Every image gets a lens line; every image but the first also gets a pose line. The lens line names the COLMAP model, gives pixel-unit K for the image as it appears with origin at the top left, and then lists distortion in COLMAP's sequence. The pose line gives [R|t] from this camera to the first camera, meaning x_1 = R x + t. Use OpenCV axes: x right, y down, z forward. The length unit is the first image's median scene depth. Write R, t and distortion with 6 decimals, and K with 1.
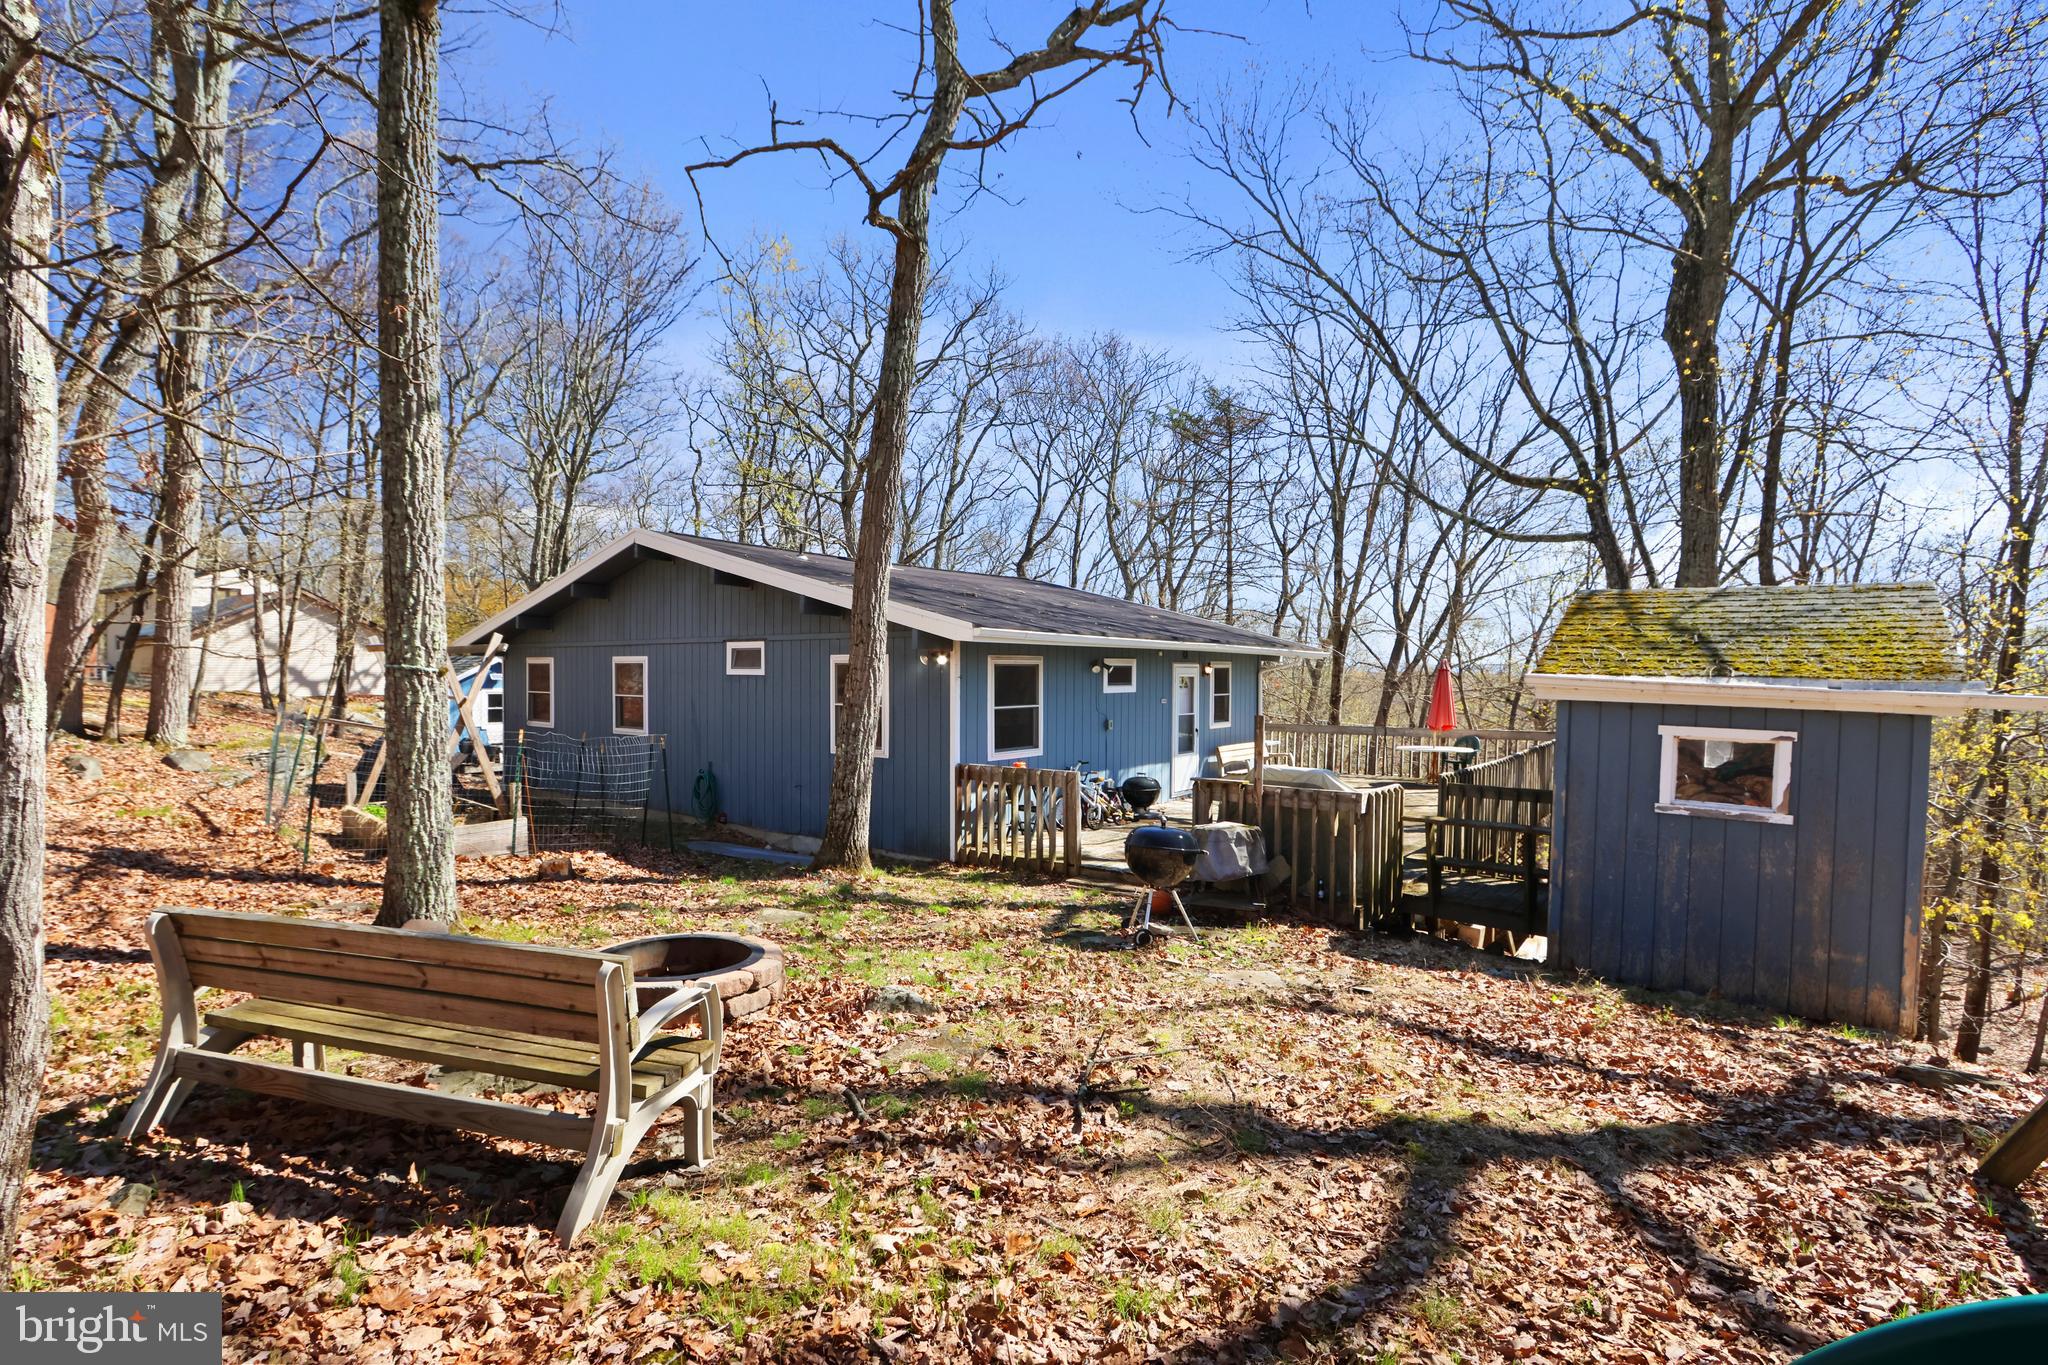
lens RADIAL K [[953.0, 0, 1008.7], [0, 953.0, 669.7], [0, 0, 1]] dist [-0.016998, 0.000989]
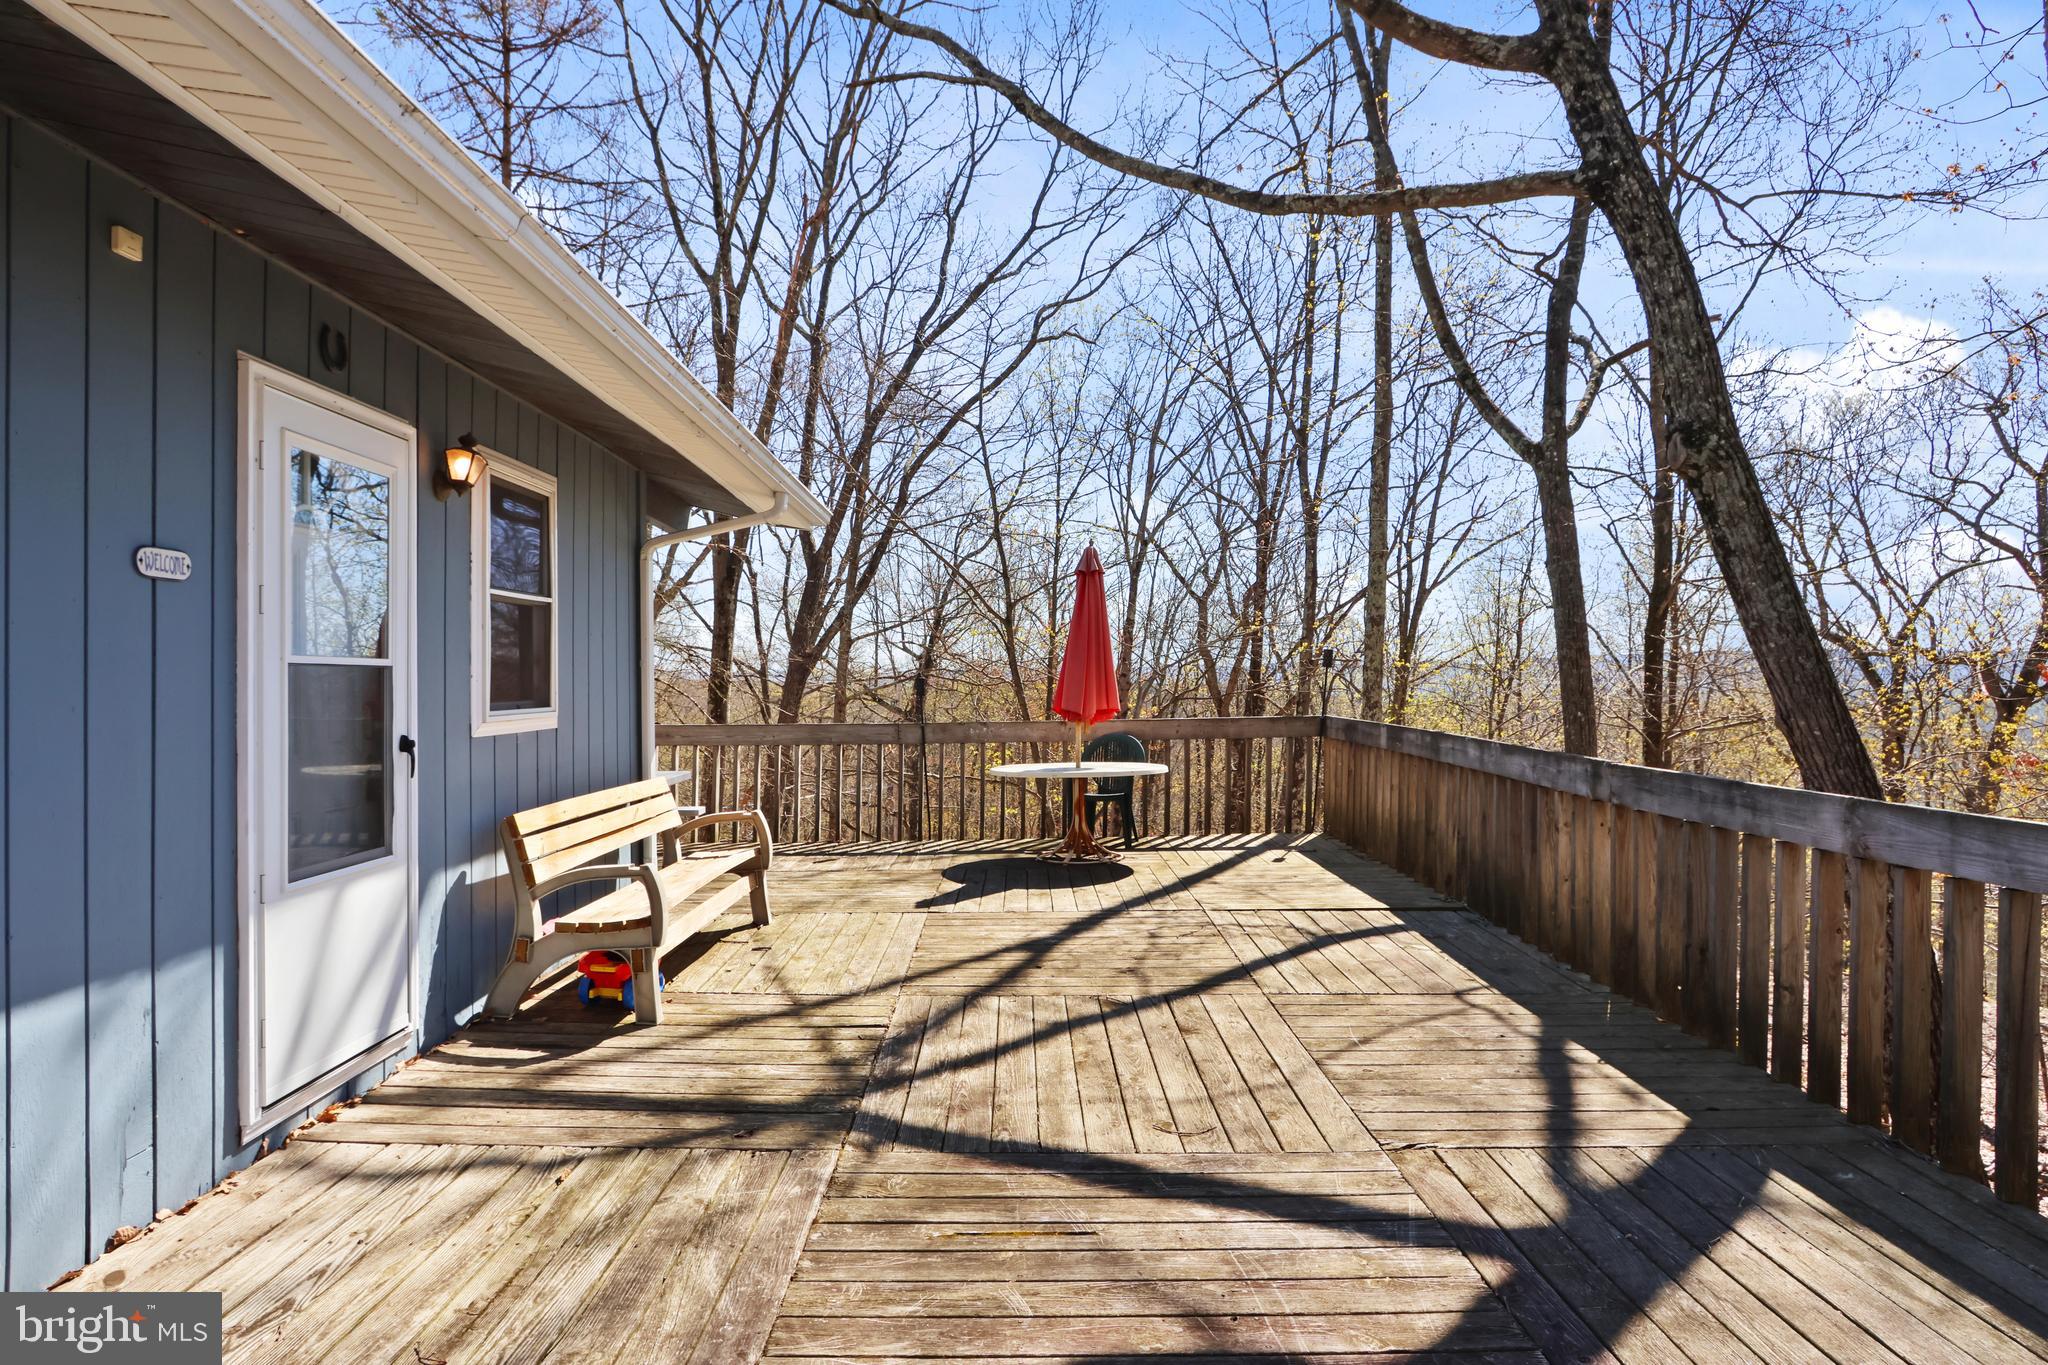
lens RADIAL K [[1155.2, 0, 1015.0], [0, 1155.2, 685.7], [0, 0, 1]] dist [-0.013603, 0.001620]
pose [[0.793602, -0.010994, 0.608337, 0.149430], [0.004109, 0.999911, 0.012711, 0.047820], [-0.608423, -0.007588, 0.793577, 0.716801]]
